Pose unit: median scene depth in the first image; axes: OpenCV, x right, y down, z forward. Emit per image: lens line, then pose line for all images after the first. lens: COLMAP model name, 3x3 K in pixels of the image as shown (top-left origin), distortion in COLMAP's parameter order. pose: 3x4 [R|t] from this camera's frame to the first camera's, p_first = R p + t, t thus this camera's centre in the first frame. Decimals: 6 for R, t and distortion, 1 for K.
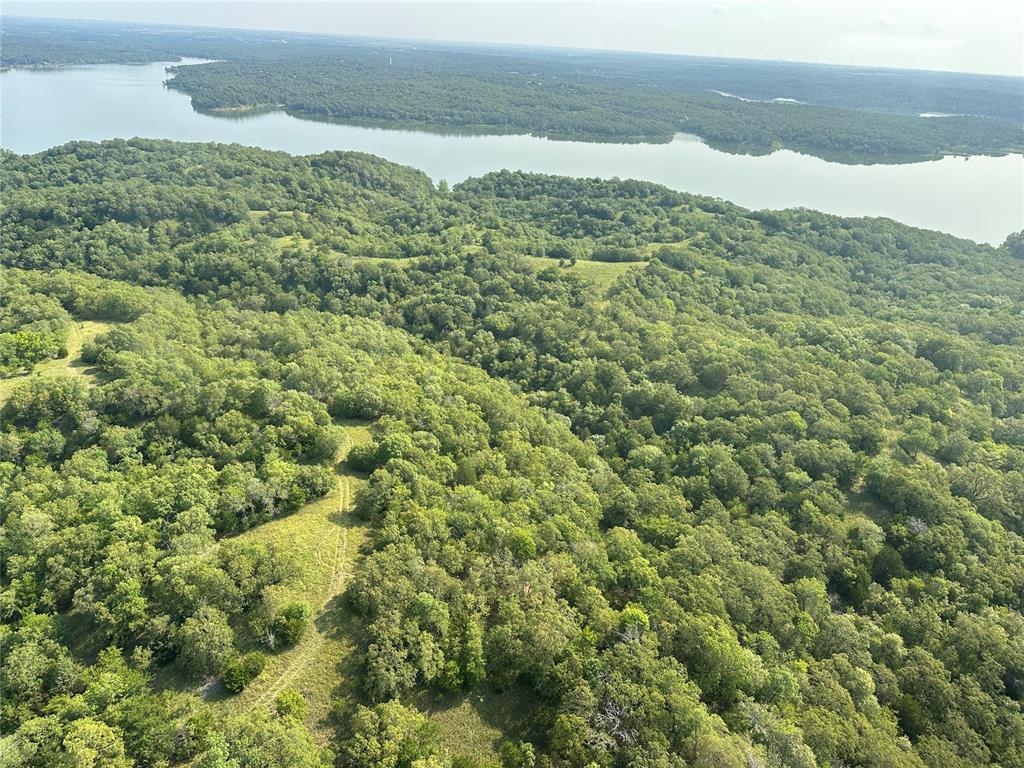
lens RADIAL K [[725.9, 0, 510.9], [0, 725.9, 380.6], [0, 0, 1]] dist [0.032132, -0.036981]
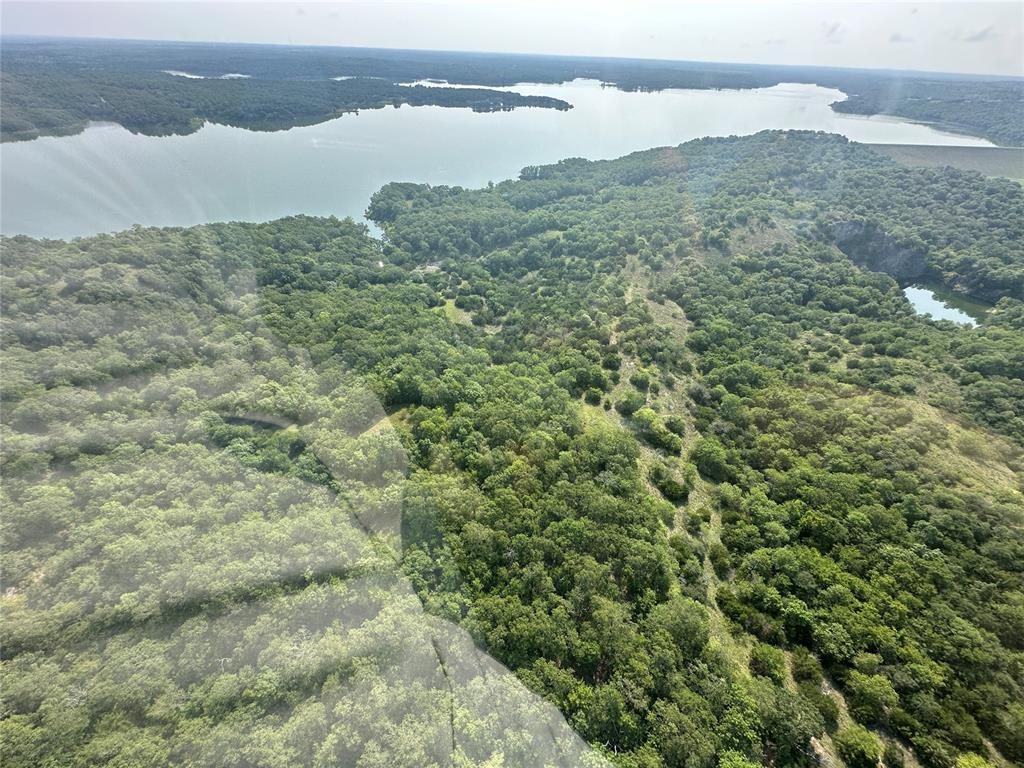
lens RADIAL K [[409.3, 0, 510.7], [0, 409.3, 389.2], [0, 0, 1]] dist [-0.002774, -0.000211]
pose [[0.707960, -0.478054, 0.519862, 0.388506], [0.308870, 0.871536, 0.380820, -0.120329], [-0.635131, -0.109036, 0.764669, 0.377358]]
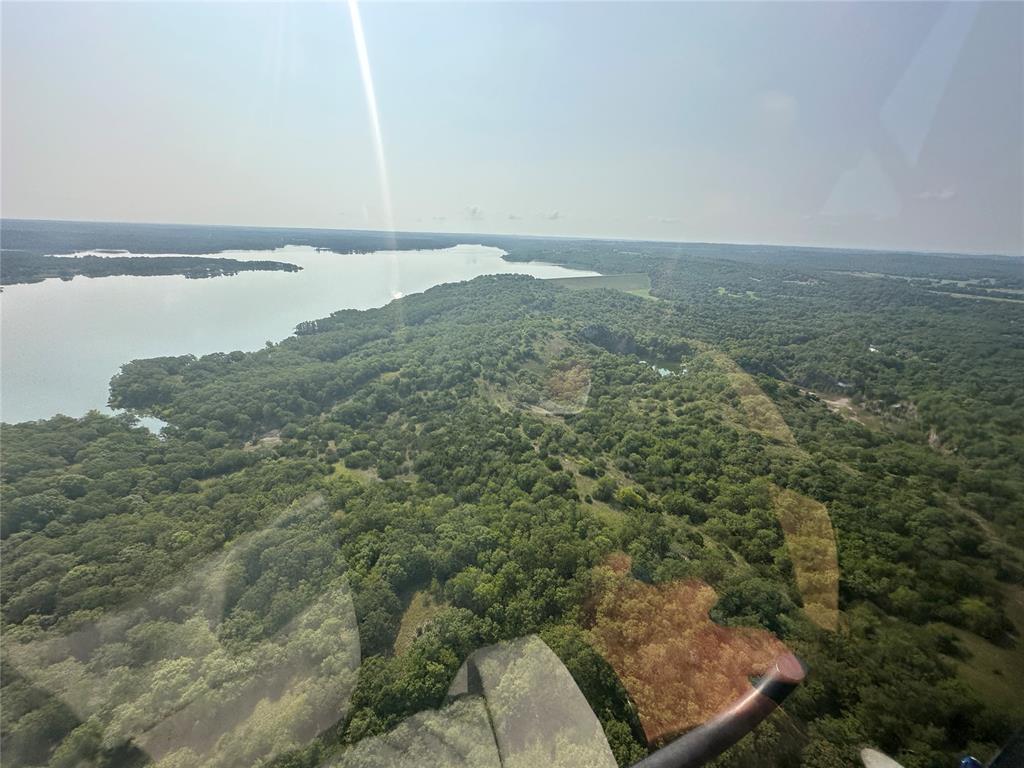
lens RADIAL K [[409.3, 0, 513.7], [0, 409.3, 391.8], [0, 0, 1]] dist [-0.002774, -0.000211]
pose [[0.158307, -0.405465, 0.900298, 0.340760], [0.397364, 0.860863, 0.317832, -0.158867], [-0.903903, 0.307431, 0.297398, 0.457449]]
